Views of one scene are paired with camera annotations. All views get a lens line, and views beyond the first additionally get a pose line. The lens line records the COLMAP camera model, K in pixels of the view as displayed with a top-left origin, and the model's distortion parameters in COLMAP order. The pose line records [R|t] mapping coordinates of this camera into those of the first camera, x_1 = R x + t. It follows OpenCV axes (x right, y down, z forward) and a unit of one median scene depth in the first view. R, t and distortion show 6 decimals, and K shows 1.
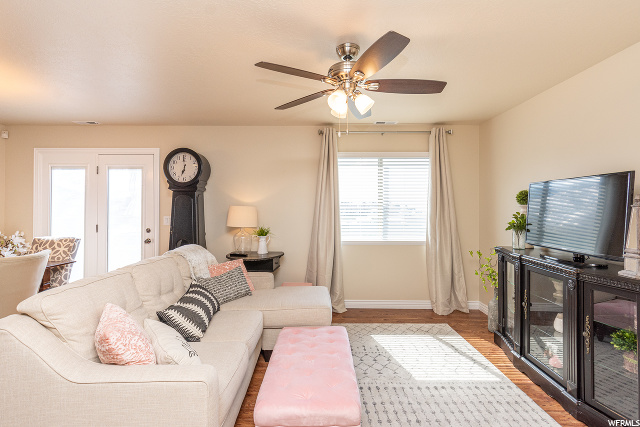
lens RADIAL K [[288.4, 0, 317.9], [0, 288.4, 207.8], [0, 0, 1]] dist [-0.002020, -0.000627]
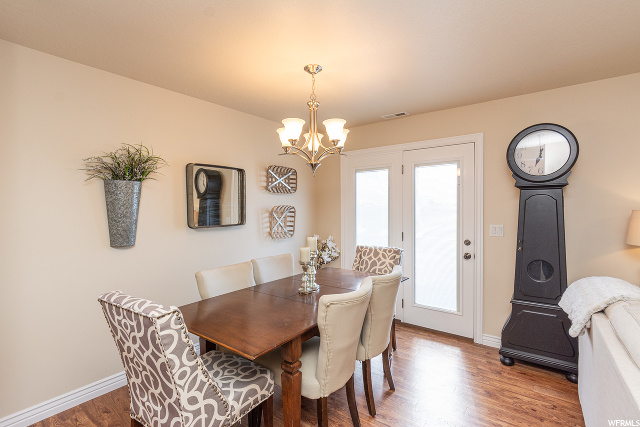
lens RADIAL K [[302.4, 0, 322.5], [0, 302.4, 212.0], [0, 0, 1]] dist [-0.010040, -0.001247]
pose [[0.798797, -0.000685, -0.601600, -0.436248], [0.008154, 0.999920, 0.009687, -0.013543], [0.601545, -0.012644, 0.798739, 0.131807]]
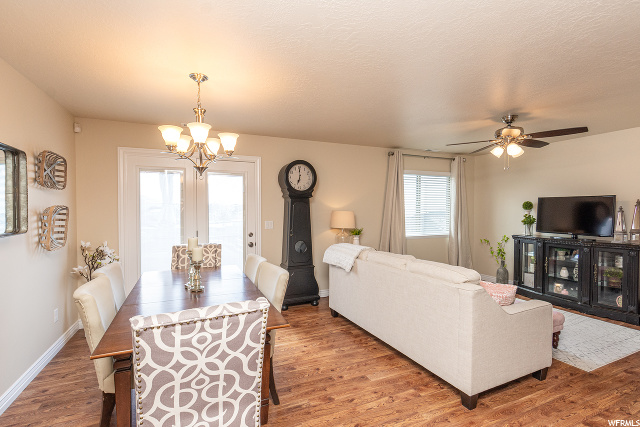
lens RADIAL K [[288.4, 0, 306.7], [0, 288.4, 213.5], [0, 0, 1]] dist [-0.002020, -0.000627]
pose [[0.922487, -0.009583, 0.385908, -0.851340], [0.002275, 0.999809, 0.019389, -0.018880], [-0.386021, -0.017008, 0.922333, -0.052875]]
